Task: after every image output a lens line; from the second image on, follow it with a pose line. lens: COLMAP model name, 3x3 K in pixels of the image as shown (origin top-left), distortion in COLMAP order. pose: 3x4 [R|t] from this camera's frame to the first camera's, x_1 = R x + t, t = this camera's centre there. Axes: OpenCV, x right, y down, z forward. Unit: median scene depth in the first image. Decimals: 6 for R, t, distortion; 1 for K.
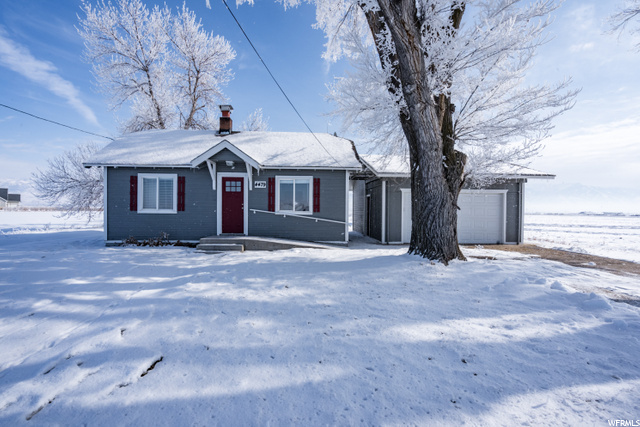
lens RADIAL K [[297.4, 0, 320.5], [0, 297.4, 215.7], [0, 0, 1]] dist [0.004679, 0.001106]
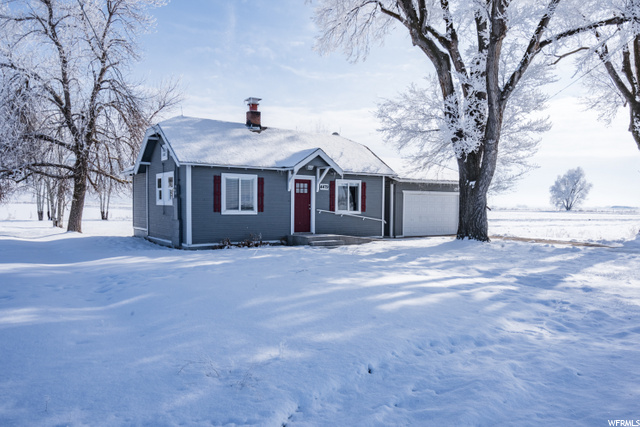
lens RADIAL K [[451.3, 0, 321.7], [0, 451.3, 219.2], [0, 0, 1]] dist [0.026120, 0.005041]
pose [[0.844652, -0.018912, 0.534982, -1.100609], [0.008609, 0.999726, 0.021750, -0.022320], [-0.535247, -0.013766, 0.844583, -0.395849]]
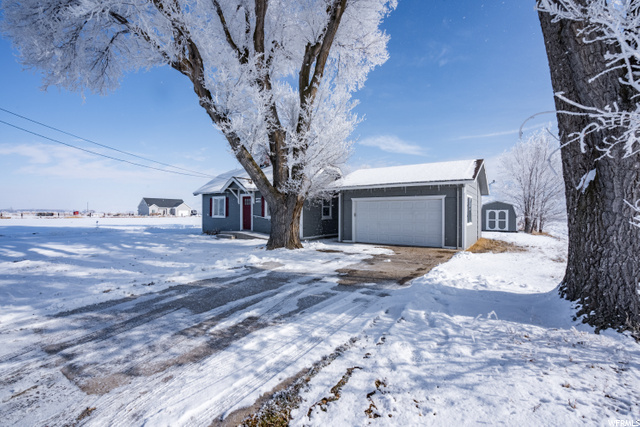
lens RADIAL K [[297.4, 0, 318.1], [0, 297.4, 214.4], [0, 0, 1]] dist [0.004679, 0.001106]
pose [[0.799280, -0.006339, -0.600925, 1.044570], [-0.006911, 0.999781, -0.019738, 0.003293], [0.600919, 0.019929, 0.799061, -0.106630]]
